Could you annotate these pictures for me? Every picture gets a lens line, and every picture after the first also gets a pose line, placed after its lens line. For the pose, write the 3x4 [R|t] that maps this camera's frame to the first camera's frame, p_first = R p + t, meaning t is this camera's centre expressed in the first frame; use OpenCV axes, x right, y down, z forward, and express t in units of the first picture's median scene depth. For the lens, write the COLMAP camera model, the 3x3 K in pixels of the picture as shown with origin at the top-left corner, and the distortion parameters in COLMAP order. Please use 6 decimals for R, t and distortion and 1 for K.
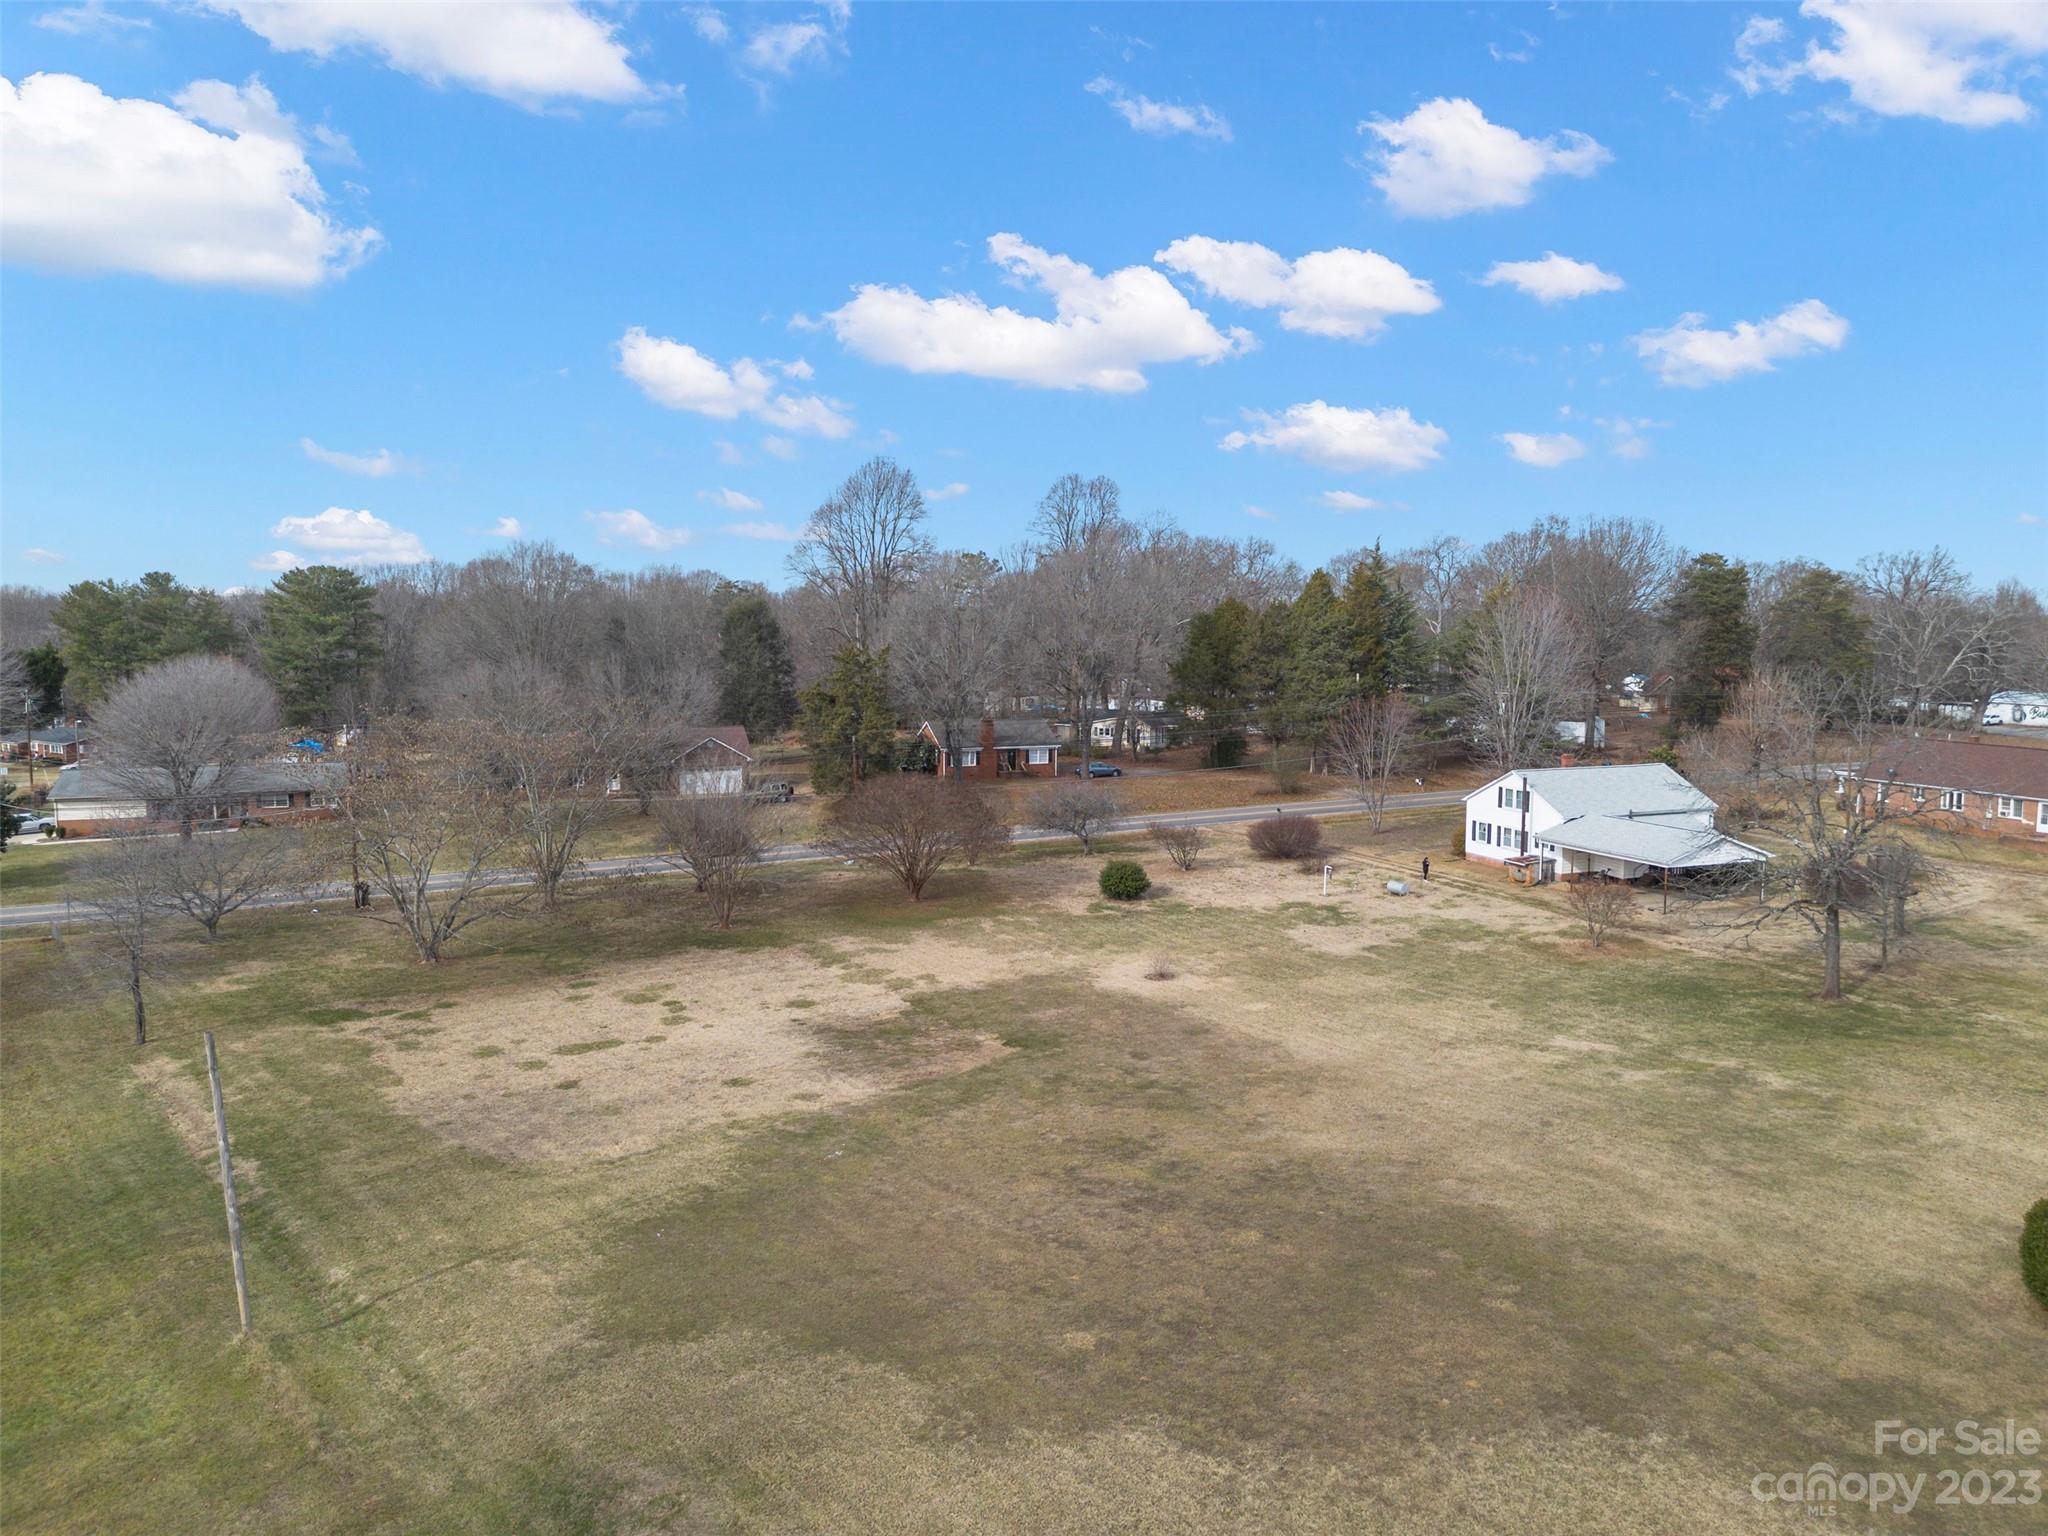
lens RADIAL K [[1444.5, 0, 1024.0], [0, 1444.5, 768.0], [0, 0, 1]] dist [0.083004, -0.080064]
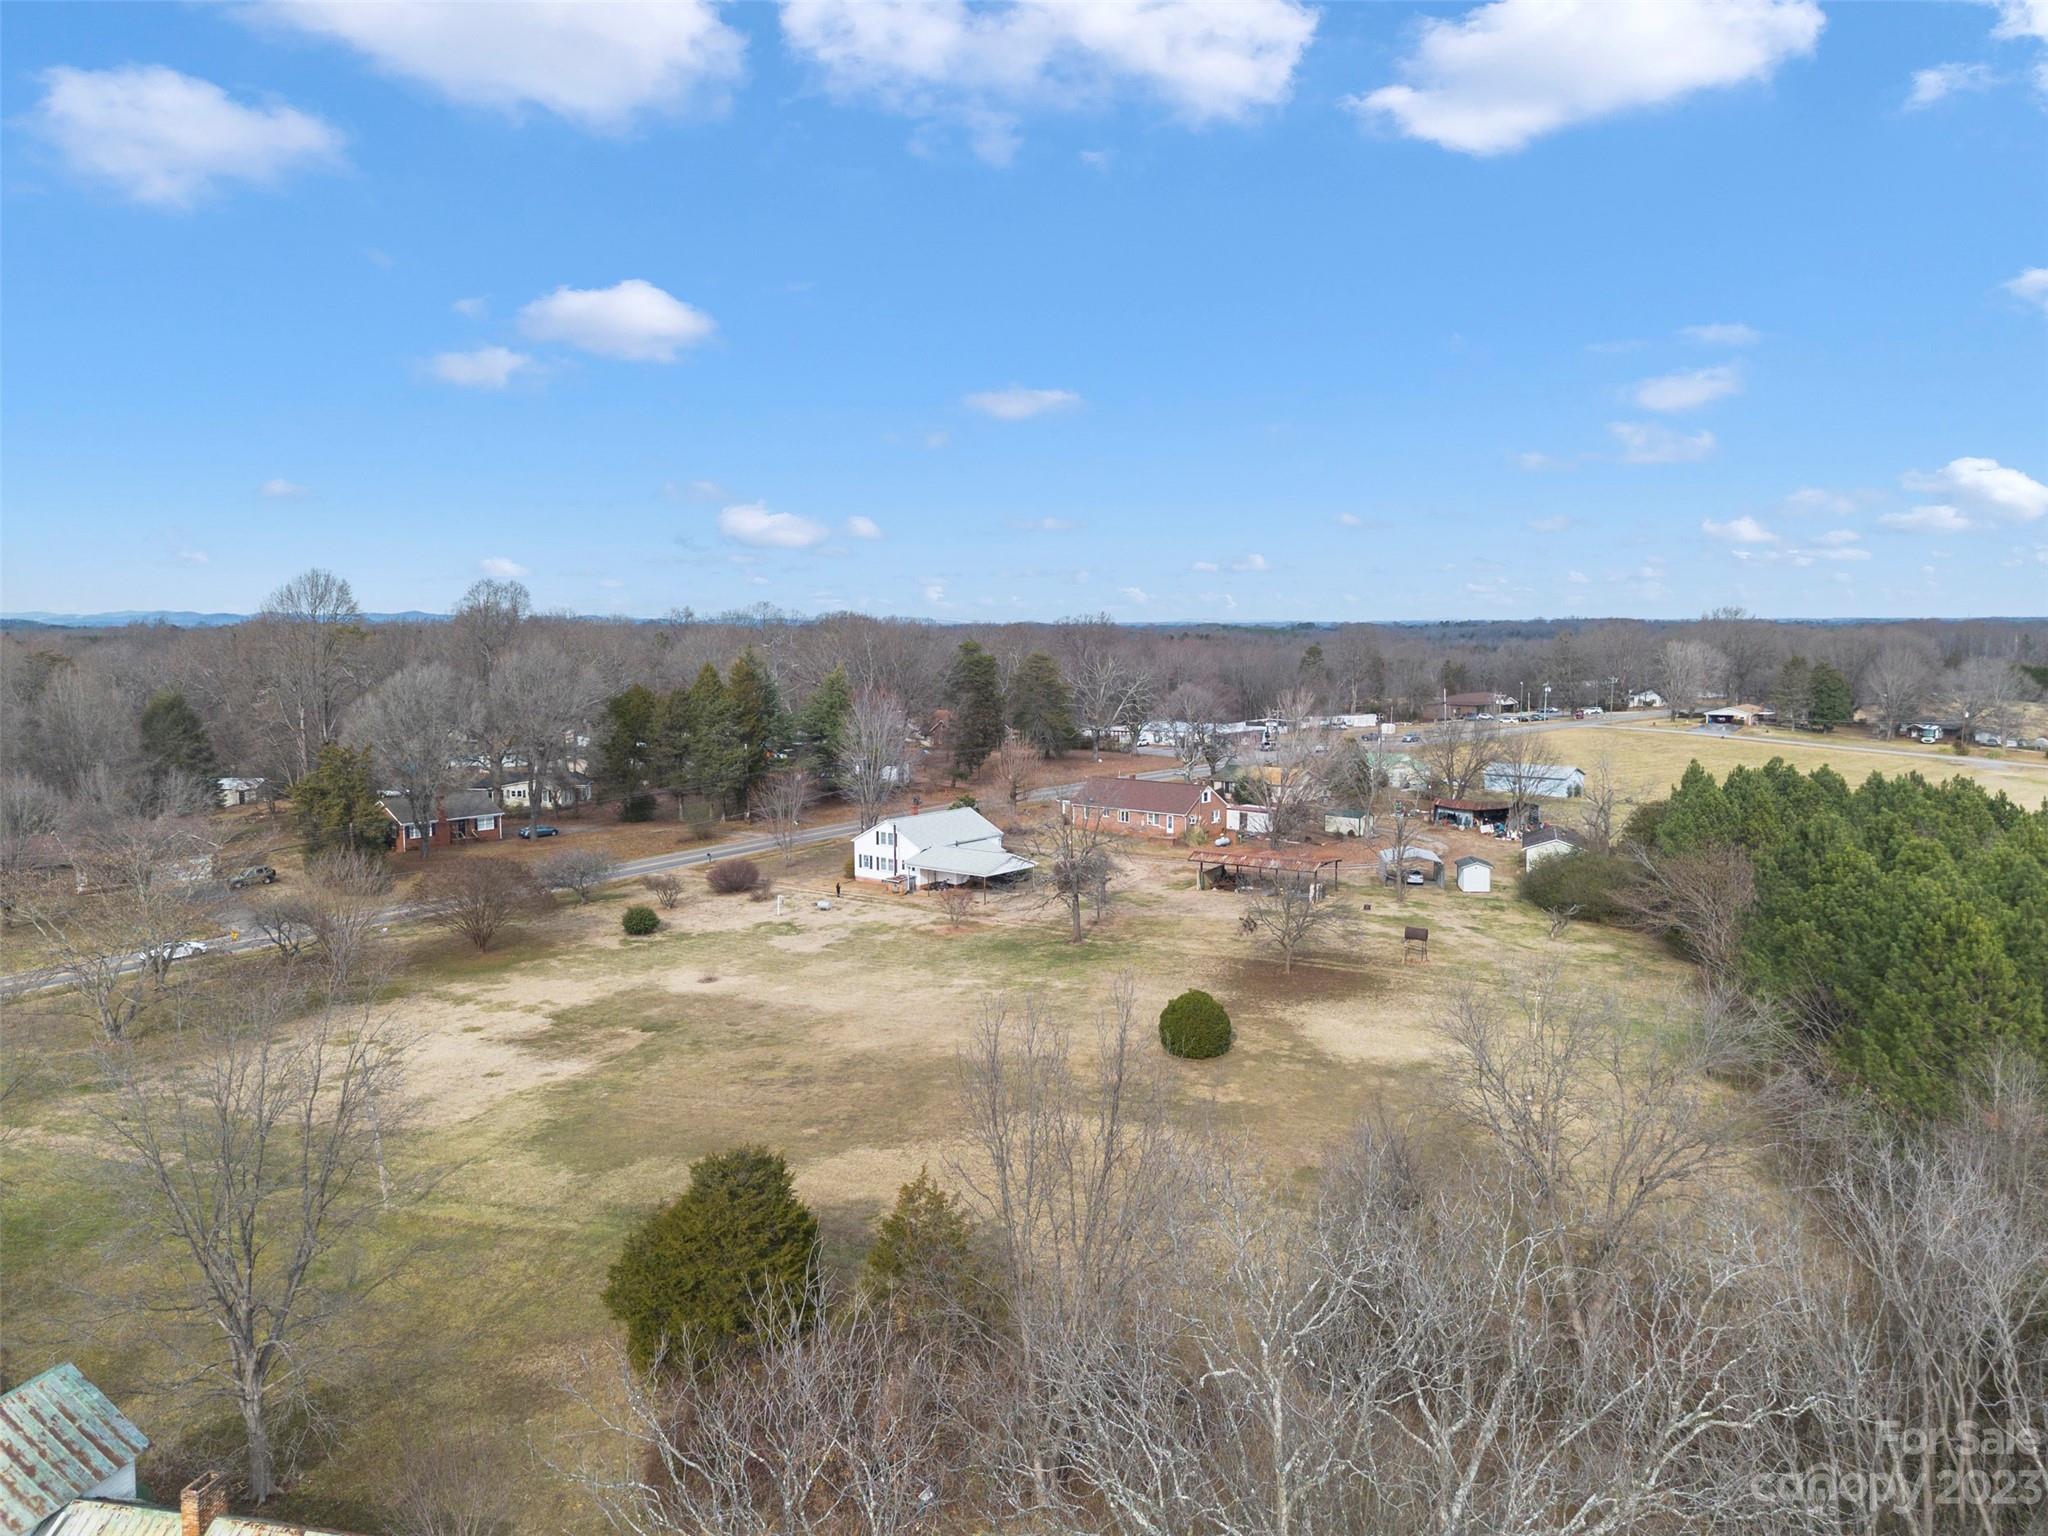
lens RADIAL K [[1444.5, 0, 1024.0], [0, 1444.5, 768.0], [0, 0, 1]] dist [0.083004, -0.080064]
pose [[0.878102, -0.056034, 0.475181, -0.273933], [0.059032, 0.998219, 0.008624, -0.061870], [-0.474818, 0.020478, 0.879846, -0.434952]]
